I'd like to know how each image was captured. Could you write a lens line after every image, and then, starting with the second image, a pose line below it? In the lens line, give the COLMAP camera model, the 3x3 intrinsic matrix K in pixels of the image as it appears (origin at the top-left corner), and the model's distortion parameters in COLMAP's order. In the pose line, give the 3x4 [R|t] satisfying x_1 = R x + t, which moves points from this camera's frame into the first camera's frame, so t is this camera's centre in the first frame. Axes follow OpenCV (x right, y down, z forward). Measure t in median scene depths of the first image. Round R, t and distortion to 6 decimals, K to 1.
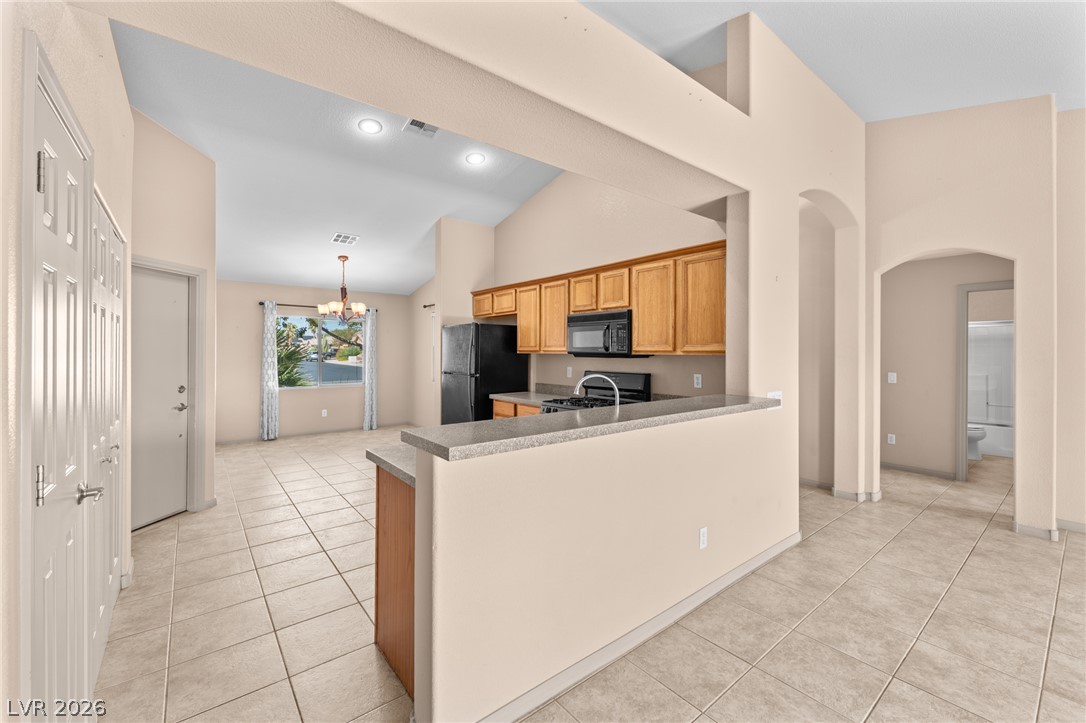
lens RADIAL K [[438.6, 0, 544.6], [0, 438.6, 351.2], [0, 0, 1]] dist [0.004033, -0.000545]
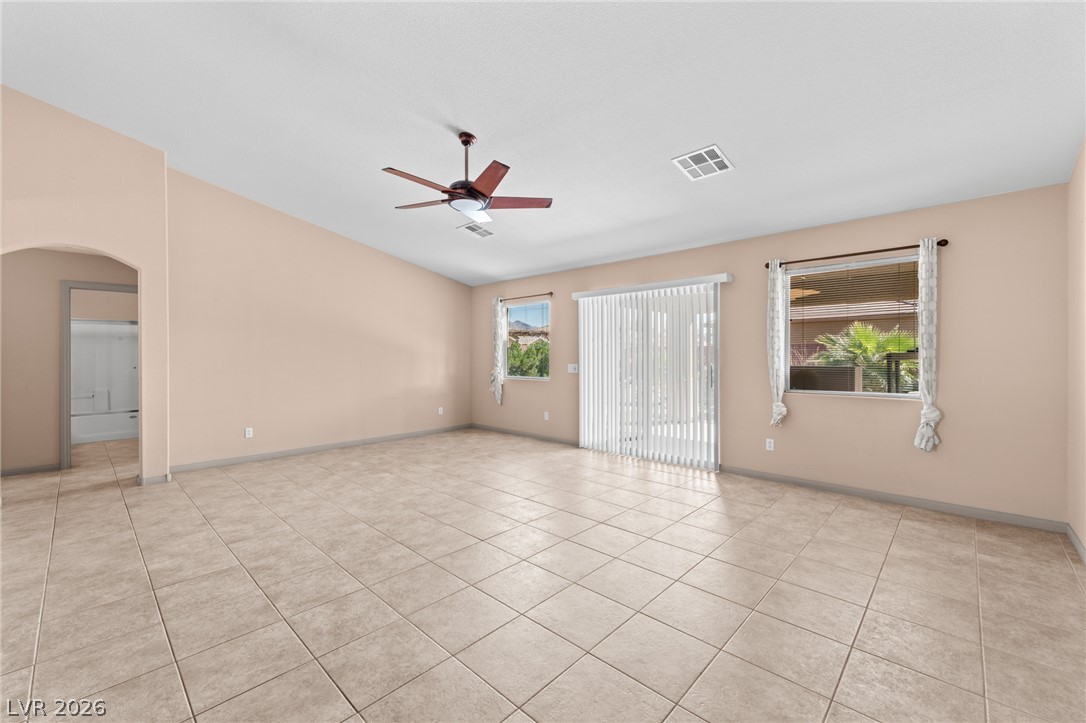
lens RADIAL K [[438.6, 0, 538.6], [0, 438.6, 358.2], [0, 0, 1]] dist [0.004033, -0.000545]
pose [[-0.127403, -0.009851, 0.991802, -0.264506], [0.003889, 0.999938, 0.010432, 0.030359], [-0.991843, 0.005186, -0.127357, 0.029134]]
